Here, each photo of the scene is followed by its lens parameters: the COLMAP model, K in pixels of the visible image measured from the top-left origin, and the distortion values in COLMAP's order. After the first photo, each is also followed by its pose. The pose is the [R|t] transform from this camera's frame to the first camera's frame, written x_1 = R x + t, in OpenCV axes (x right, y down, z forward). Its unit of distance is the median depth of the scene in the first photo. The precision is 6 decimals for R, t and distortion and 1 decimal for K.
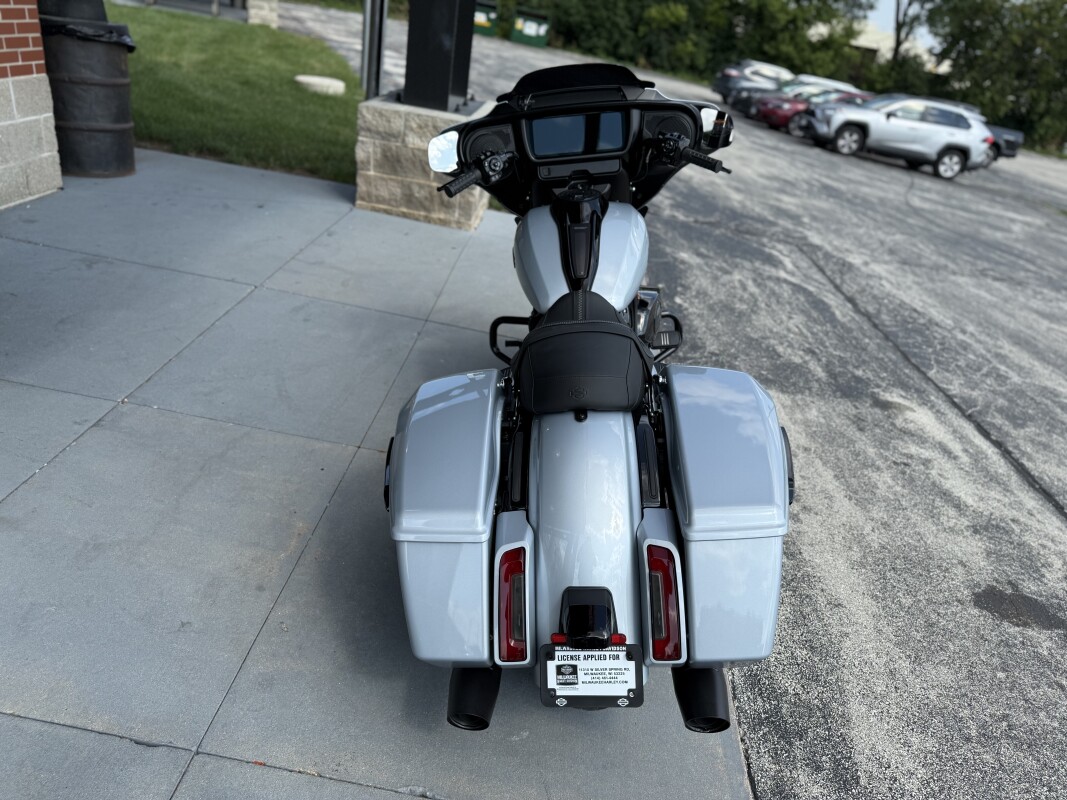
lens RADIAL K [[751.6, 0, 535.7], [0, 751.6, 407.6], [0, 0, 1]] dist [0.054398, -0.064376]
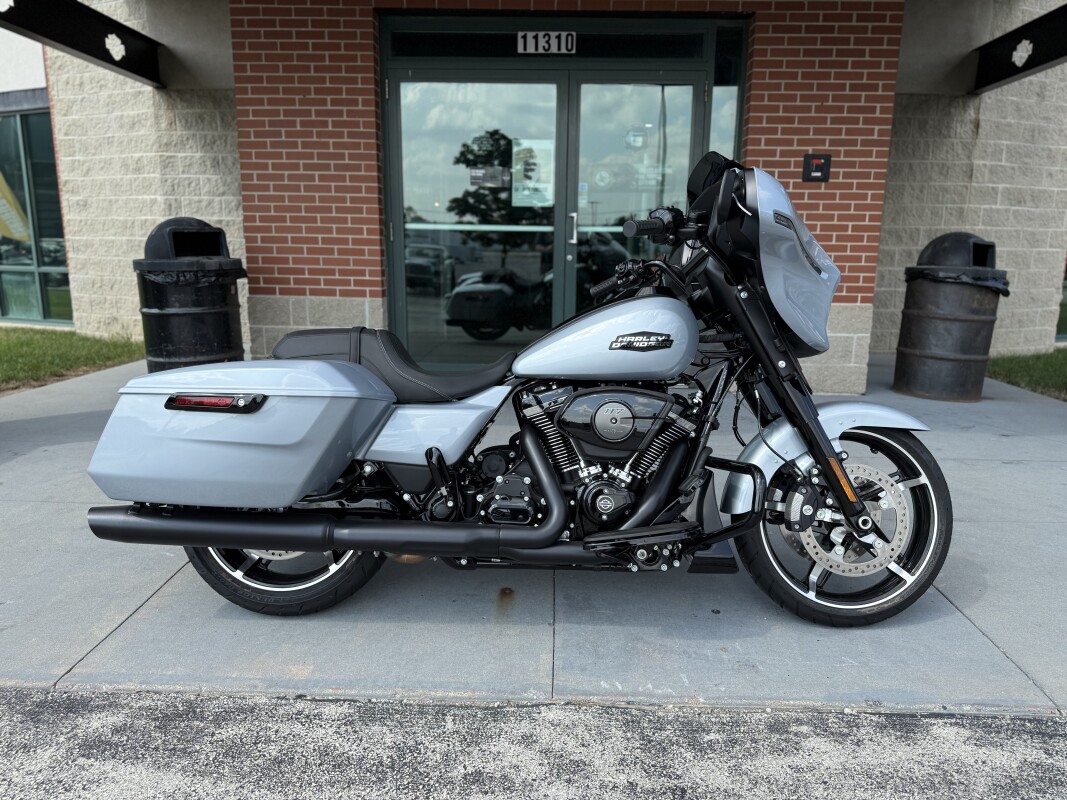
lens RADIAL K [[751.6, 0, 535.7], [0, 751.6, 407.6], [0, 0, 1]] dist [0.054398, -0.064376]
pose [[0.046001, 0.057002, -0.997314, 0.310228], [-0.471745, 0.881271, 0.028610, -0.037997], [0.880534, 0.469162, 0.067430, 0.282386]]
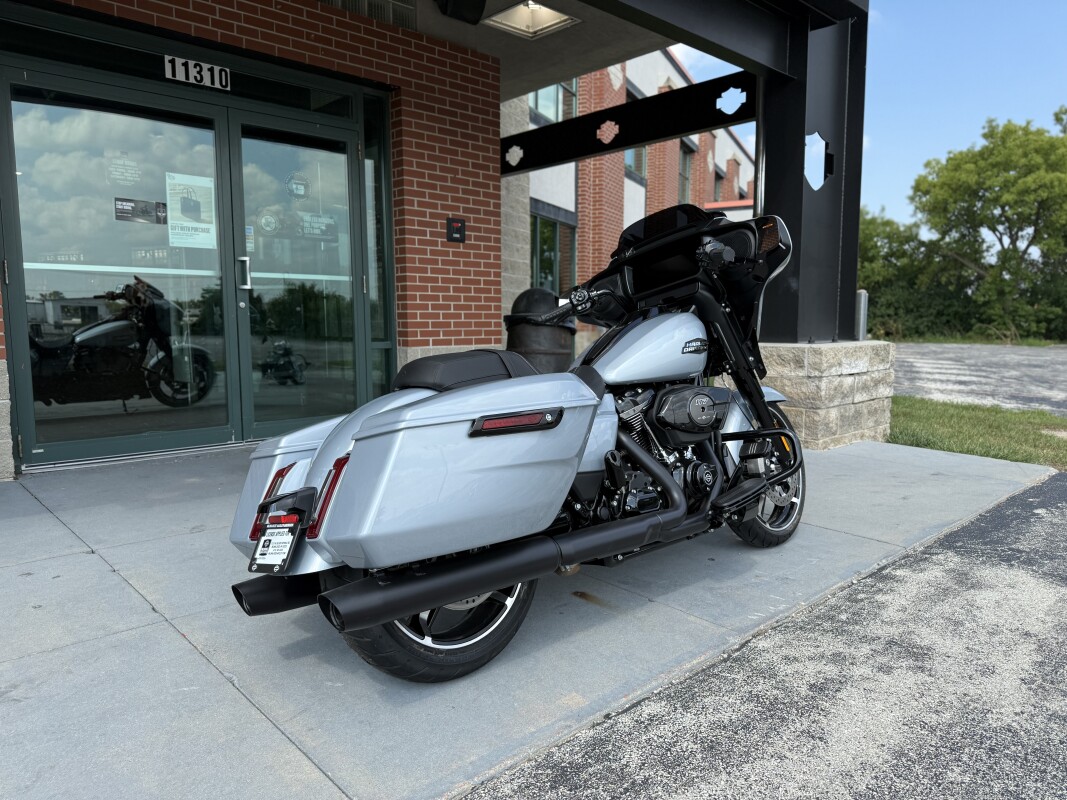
lens RADIAL K [[753.7, 0, 537.8], [0, 753.7, 404.7], [0, 0, 1]] dist [0.052933, -0.066213]
pose [[0.731763, -0.076914, -0.677206, 0.219915], [-0.213825, 0.917540, -0.335261, 0.082161], [0.647149, 0.390135, 0.654975, 0.067955]]
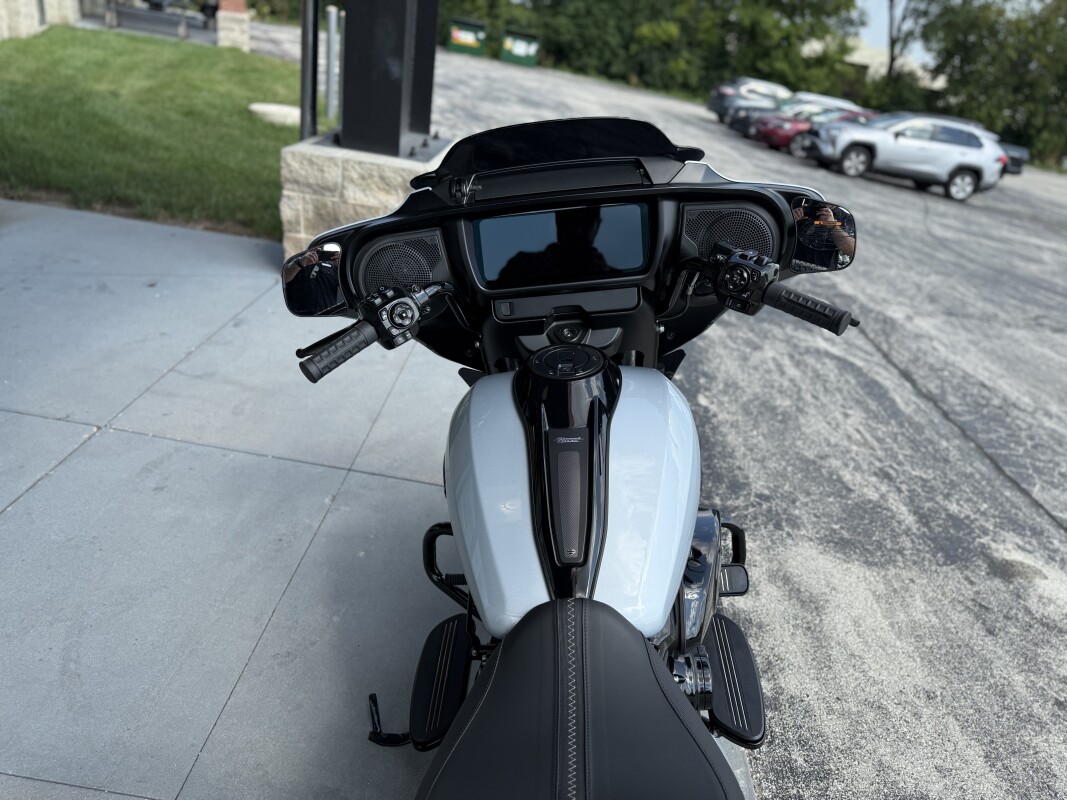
lens RADIAL K [[753.7, 0, 537.8], [0, 753.7, 404.7], [0, 0, 1]] dist [0.052933, -0.066213]
pose [[0.999875, -0.013752, 0.007817, 0.010505], [0.013937, 0.999611, -0.024153, -0.075990], [-0.007481, 0.024259, 0.999678, 0.149091]]
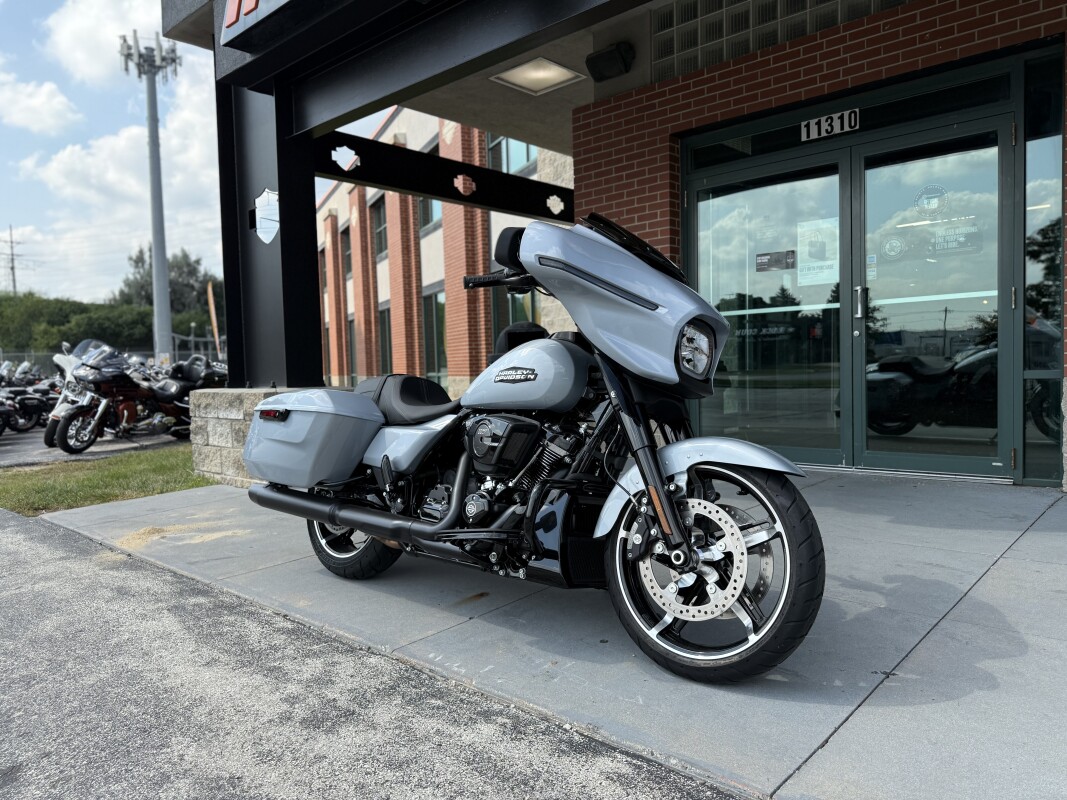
lens RADIAL K [[748.6, 0, 533.5], [0, 748.6, 400.0], [0, 0, 1]] dist [0.096990, -0.159774]
pose [[-0.619662, -0.100017, -0.778470, 0.284657], [-0.425432, 0.876302, 0.226058, -0.133716], [0.659565, 0.471266, -0.585562, 0.515730]]
